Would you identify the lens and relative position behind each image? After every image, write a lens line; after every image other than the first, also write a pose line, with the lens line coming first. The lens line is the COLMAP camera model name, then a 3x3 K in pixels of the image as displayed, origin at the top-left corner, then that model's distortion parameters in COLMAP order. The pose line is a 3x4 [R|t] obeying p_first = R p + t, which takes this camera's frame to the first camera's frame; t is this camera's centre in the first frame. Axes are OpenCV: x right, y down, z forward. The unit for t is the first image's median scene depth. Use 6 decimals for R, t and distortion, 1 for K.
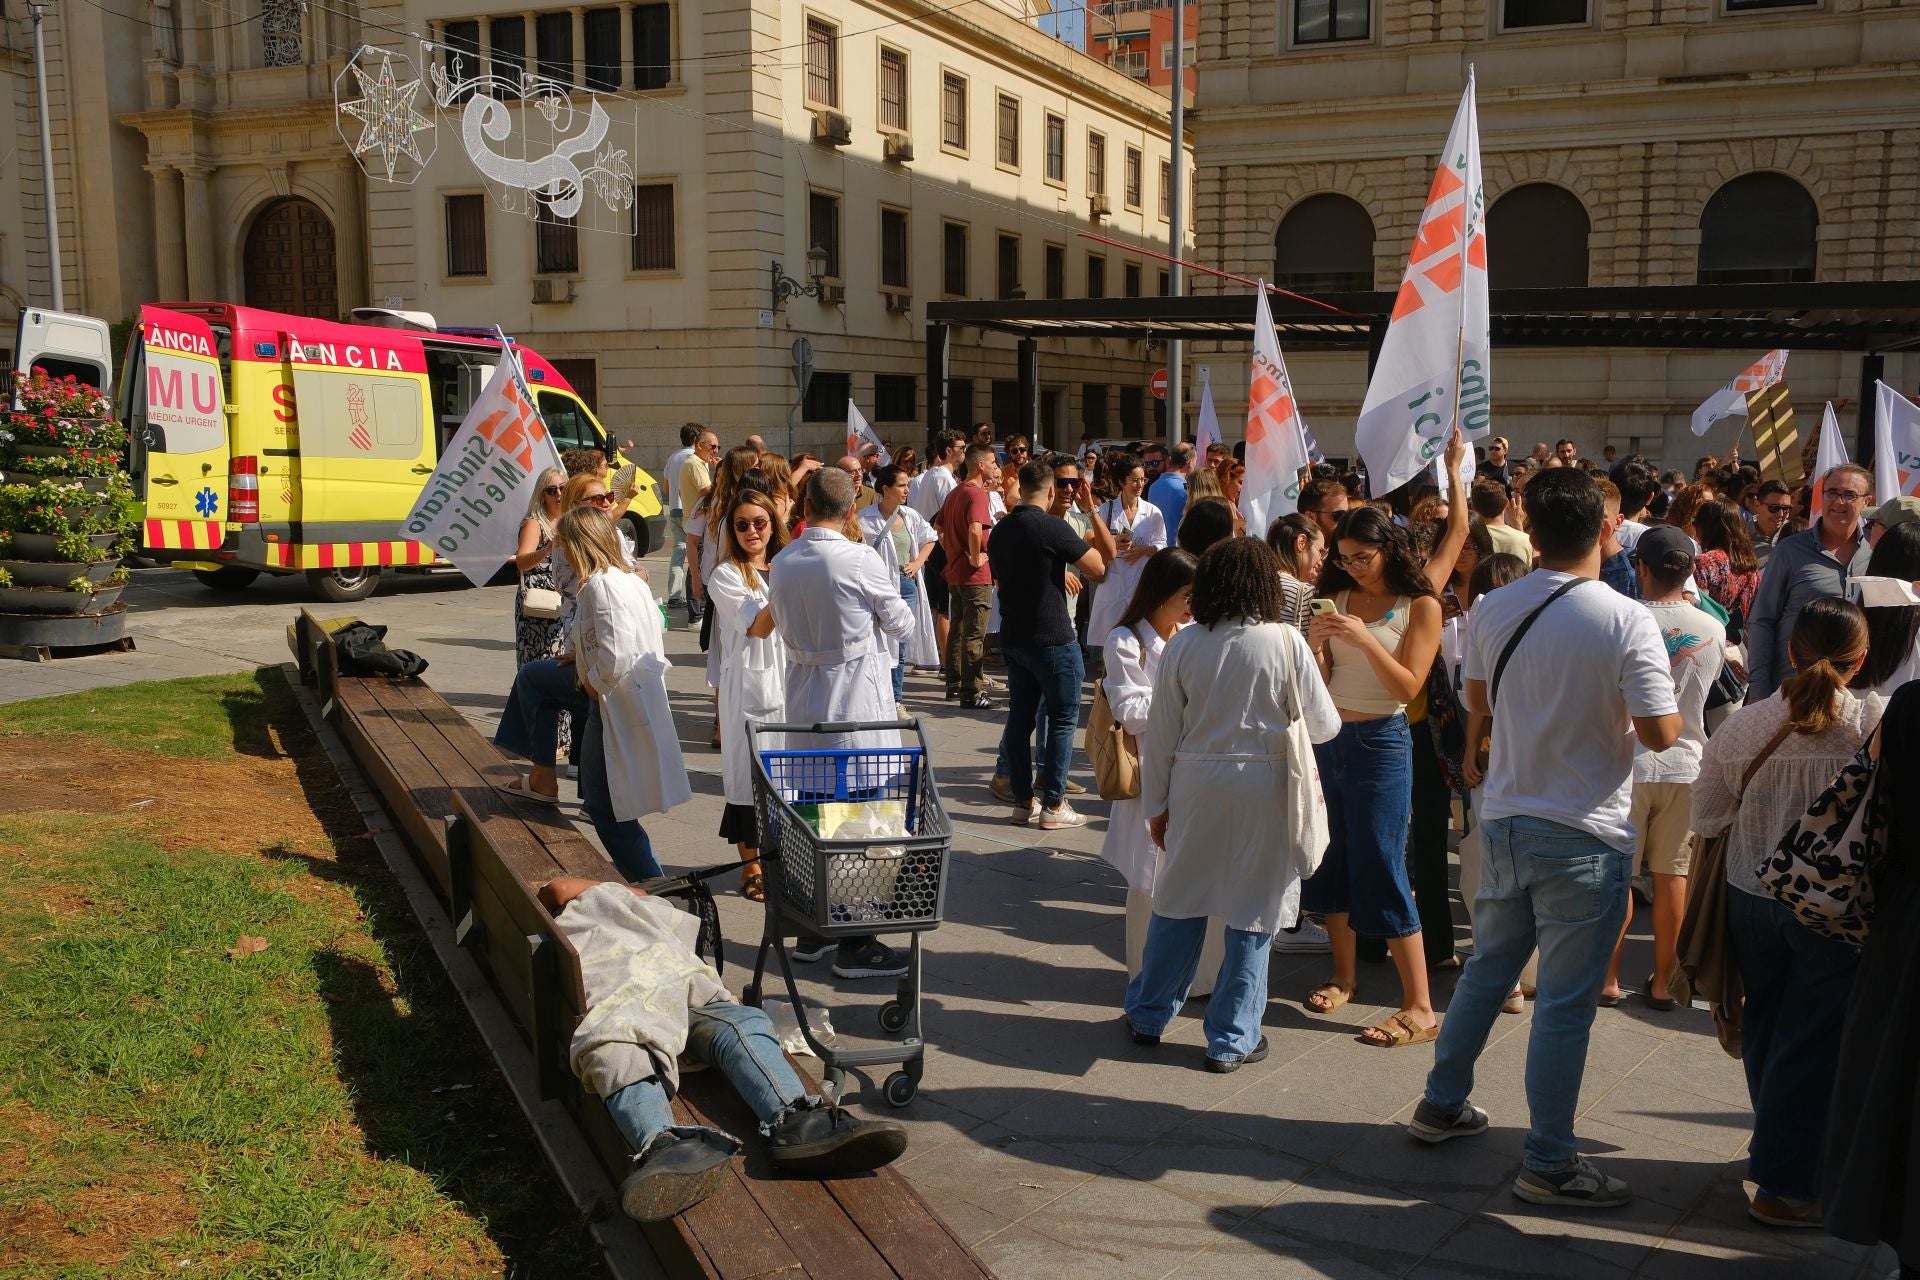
lens RADIAL K [[1598.4, 0, 960.0], [0, 1598.4, 640.0], [0, 0, 1]] dist [0.006750, -0.006138]
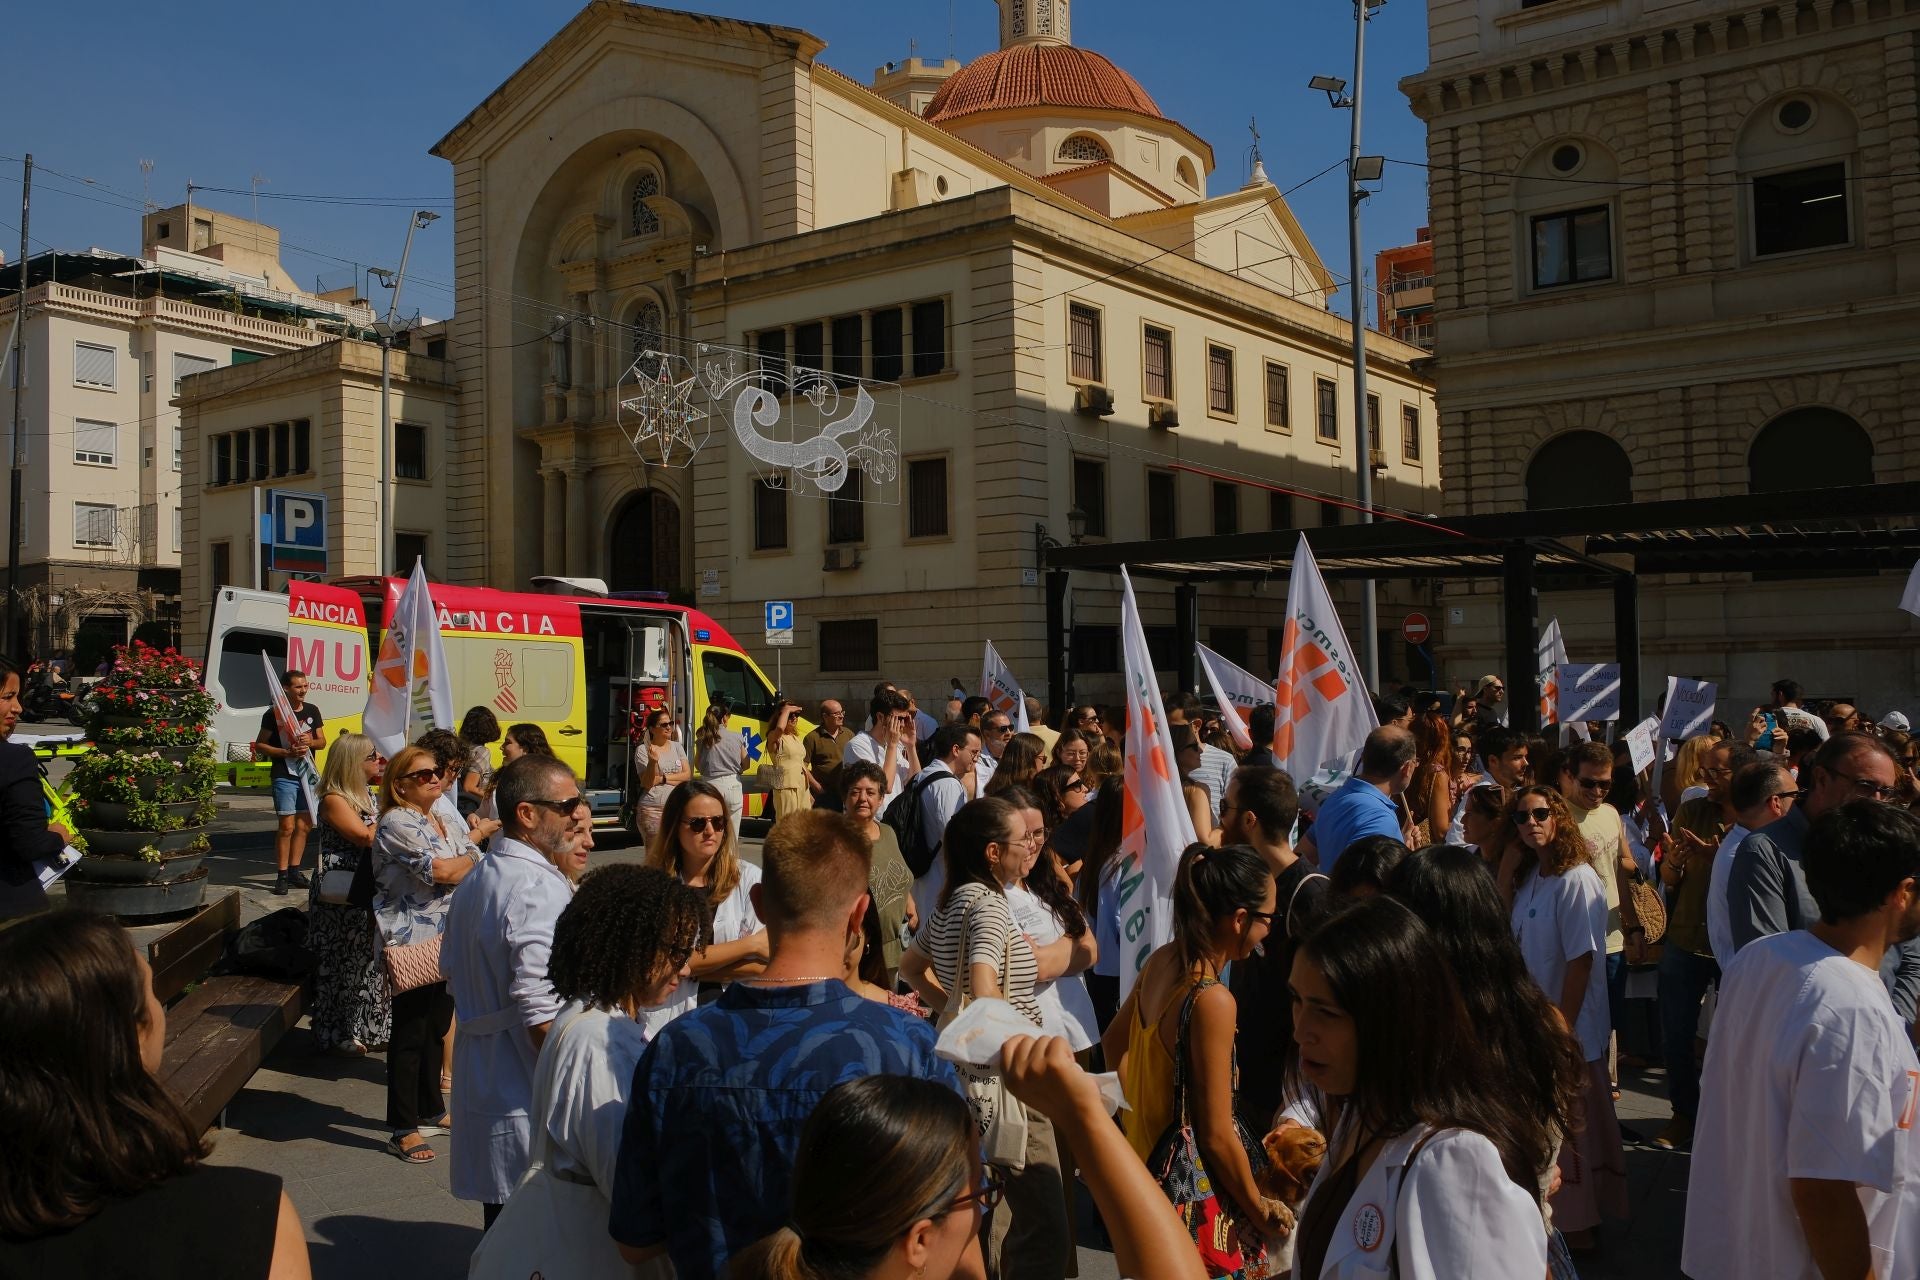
lens RADIAL K [[1452.0, 0, 960.0], [0, 1452.0, 640.0], [0, 0, 1]] dist [-0.049762, 0.042614]
pose [[0.973295, -0.024292, -0.228268, 0.059754], [-0.011686, 0.987852, -0.154956, -0.012739], [0.229259, 0.153485, 0.961188, 0.088055]]
